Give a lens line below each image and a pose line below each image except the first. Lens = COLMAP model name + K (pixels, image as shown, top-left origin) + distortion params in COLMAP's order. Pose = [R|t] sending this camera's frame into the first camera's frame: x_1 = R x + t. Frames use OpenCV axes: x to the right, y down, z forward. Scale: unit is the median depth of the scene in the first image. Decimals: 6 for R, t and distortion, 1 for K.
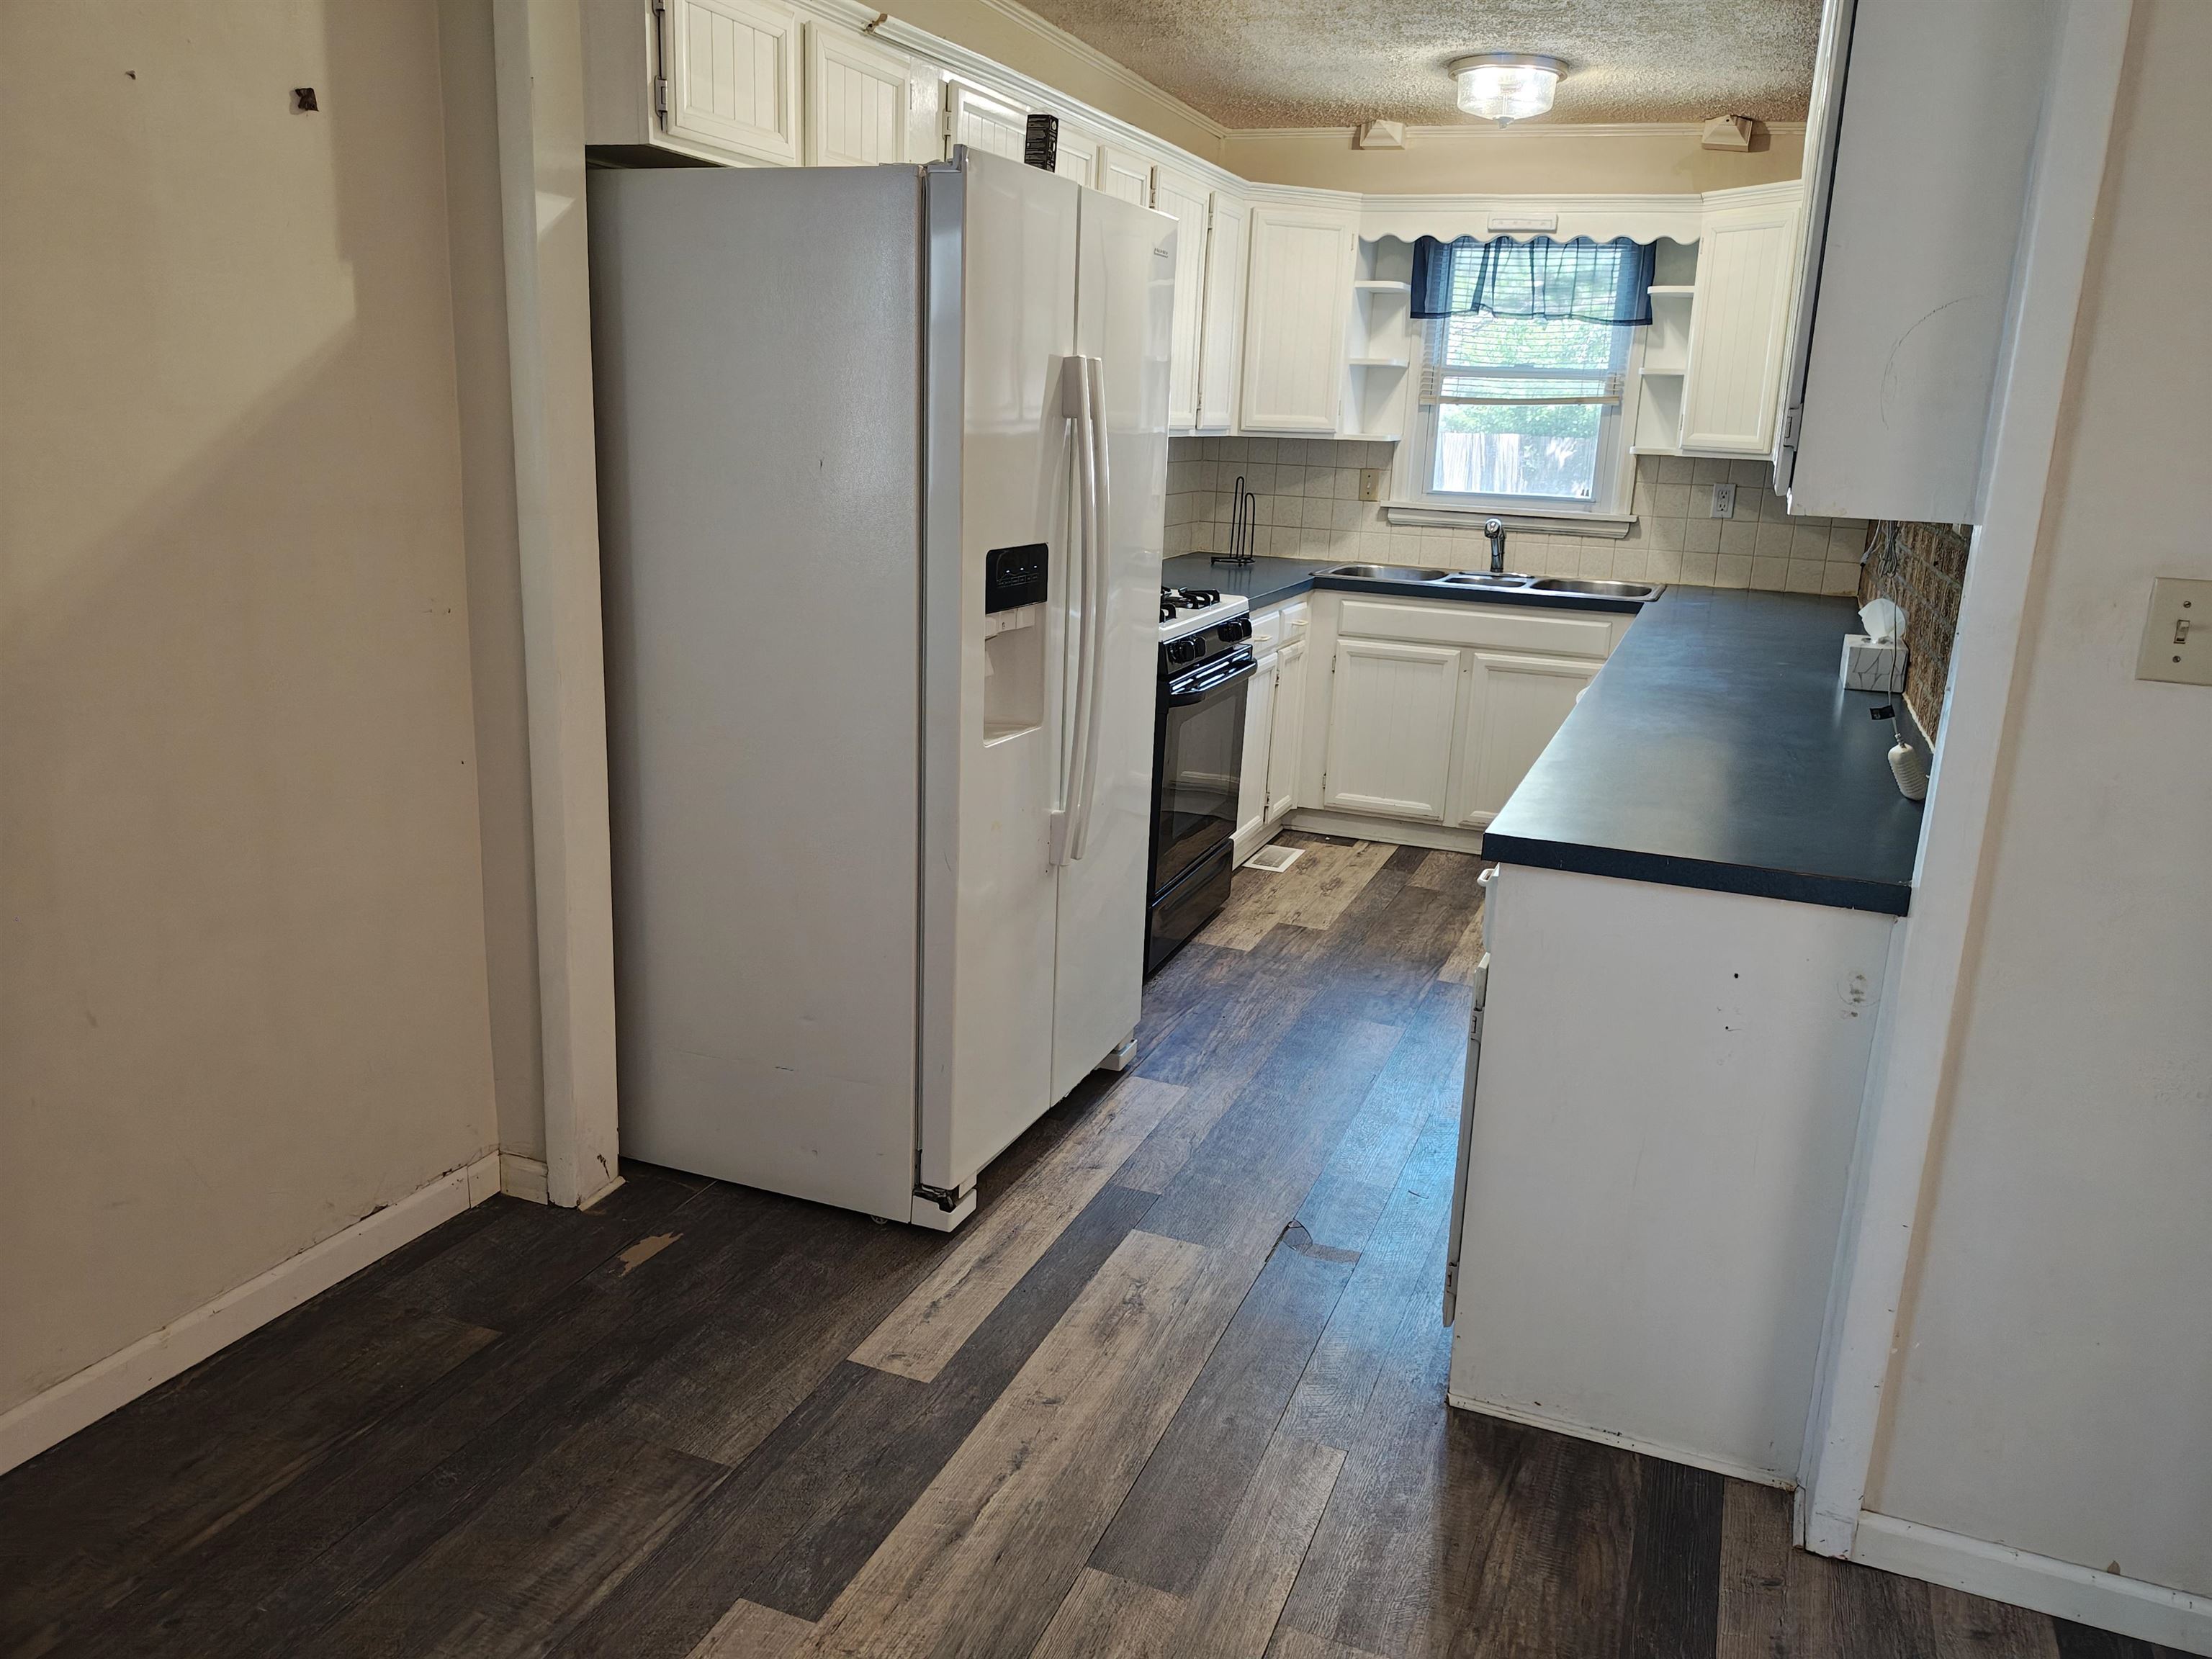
lens RADIAL K [[1605.6, 0, 1103.4], [0, 1605.6, 836.6], [0, 0, 1]] dist [0.063203, -0.084025]
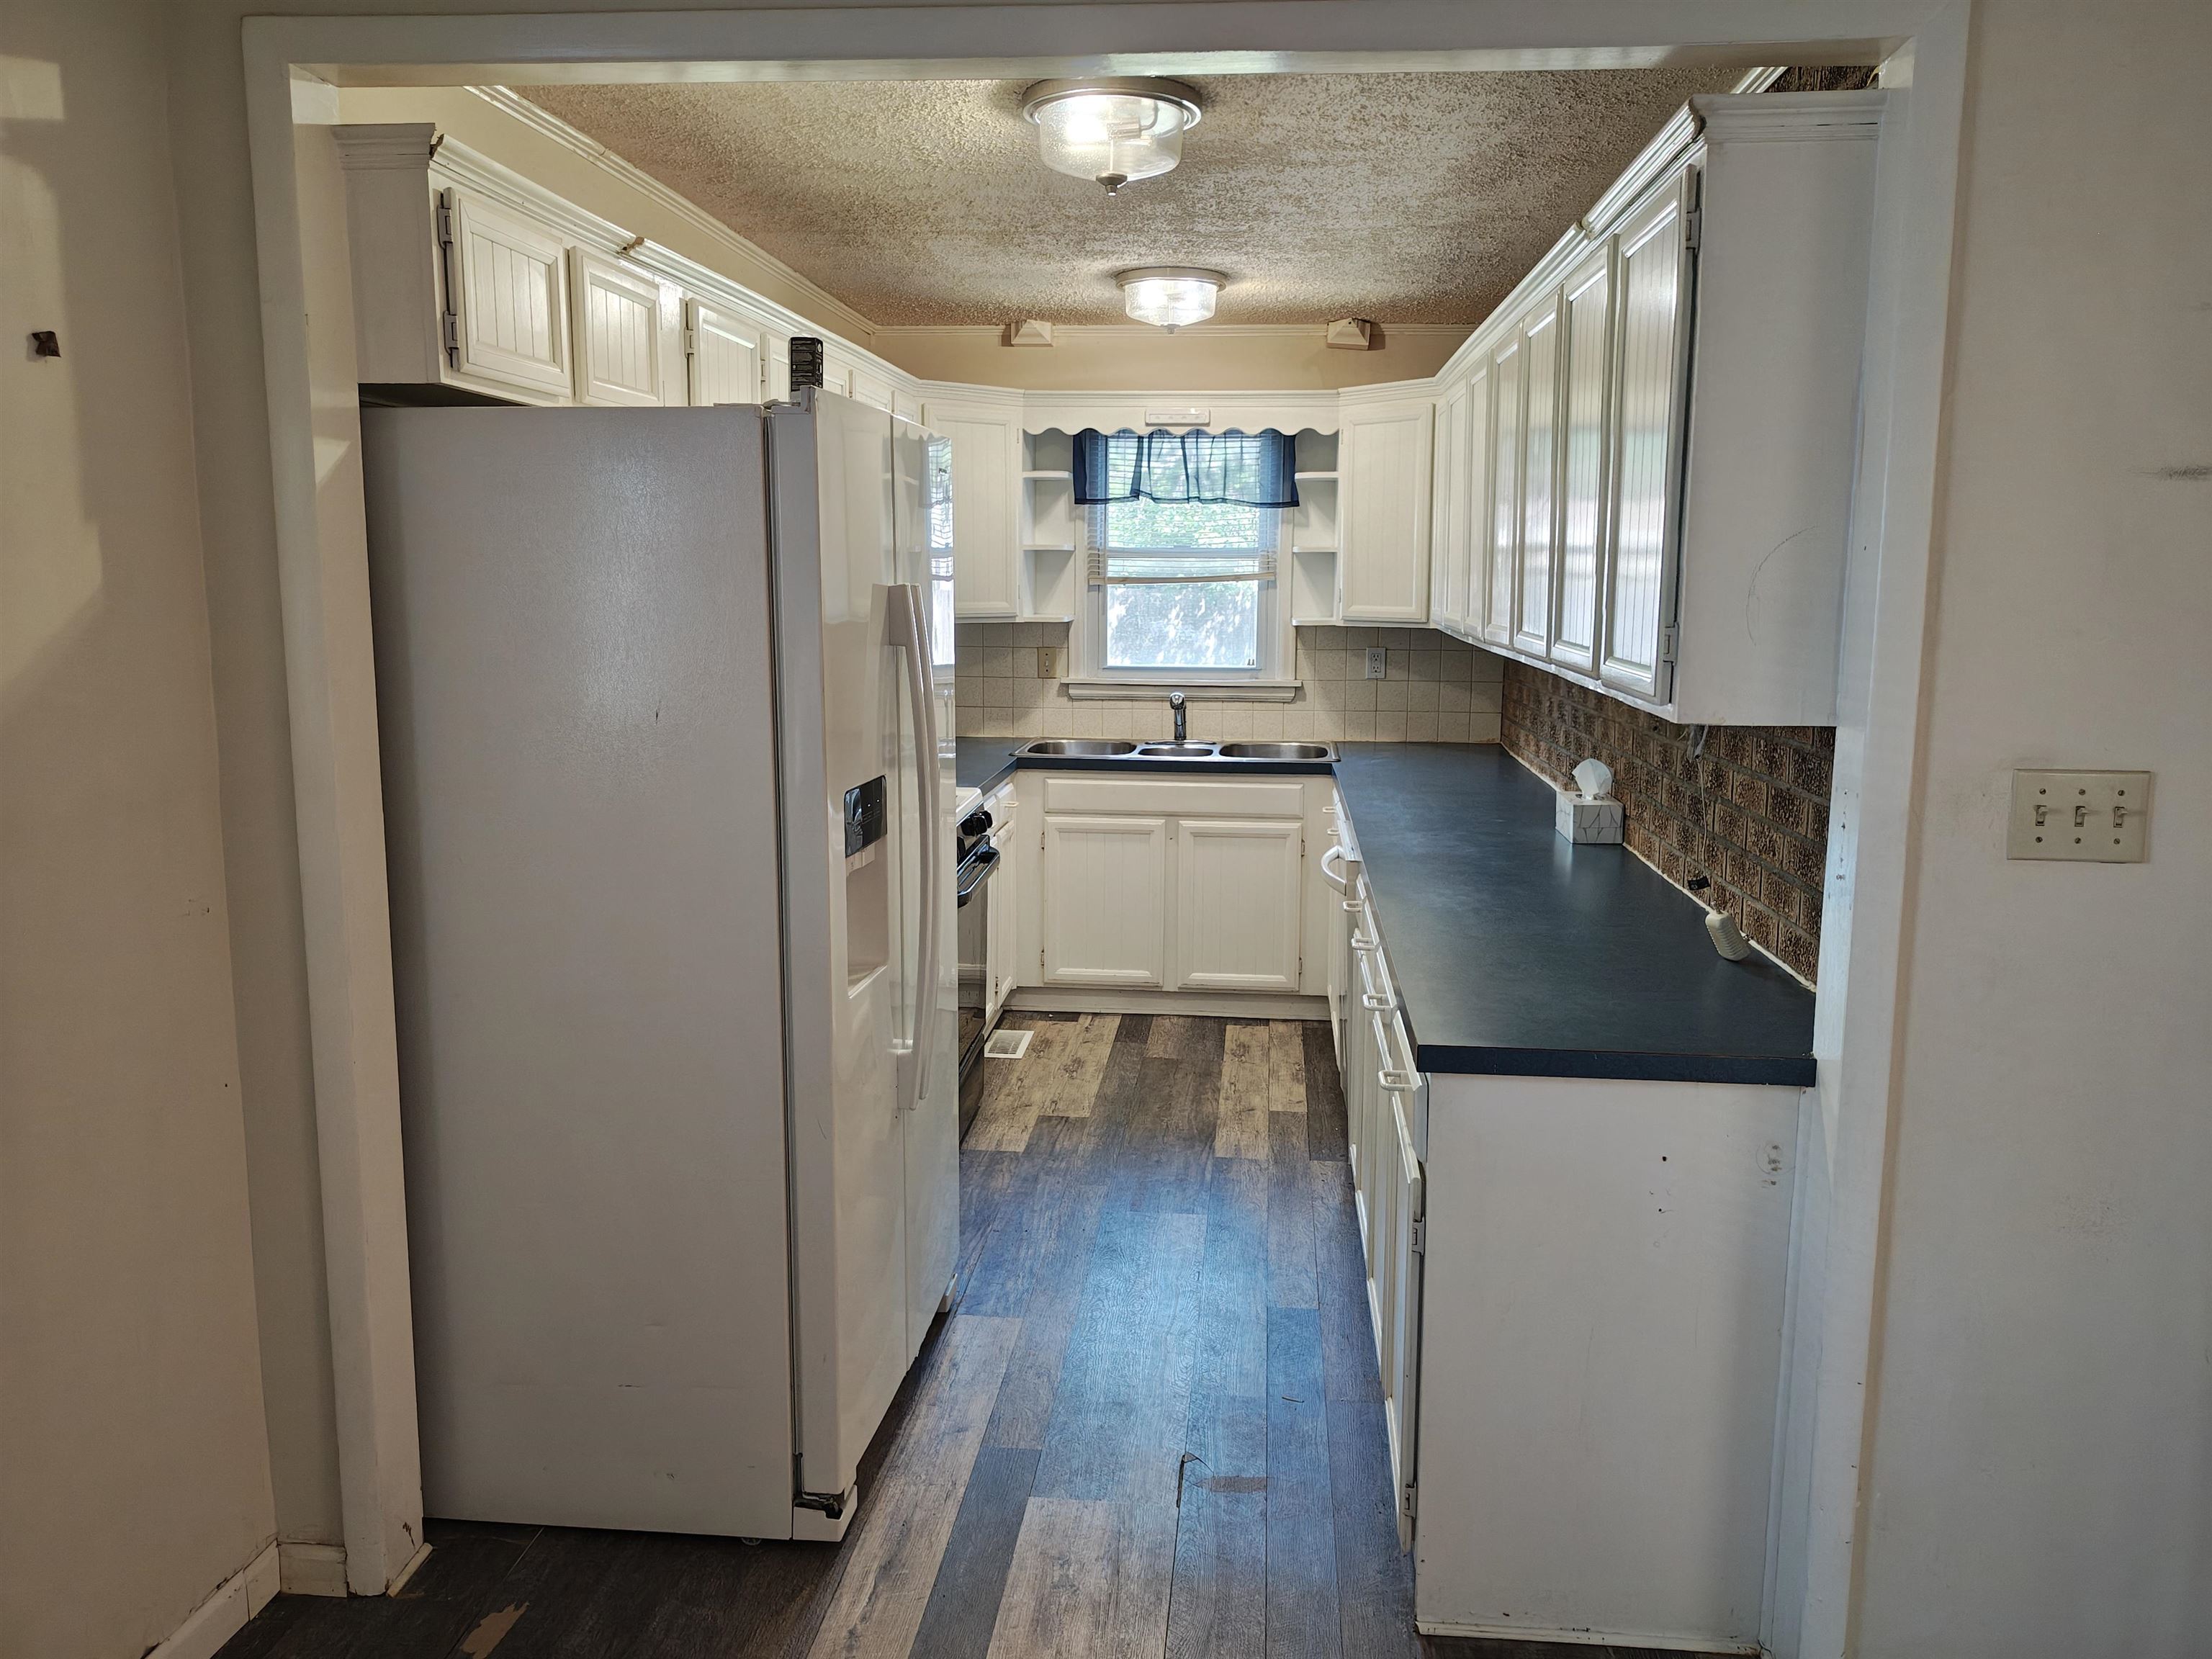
lens RADIAL K [[1605.6, 0, 1097.0], [0, 1605.6, 831.6], [0, 0, 1]] dist [0.063203, -0.084025]
pose [[0.961883, -0.081575, 0.261010, -0.153438], [0.105386, 0.991325, -0.078546, -0.057216], [-0.252338, 0.103058, 0.962135, 0.051708]]
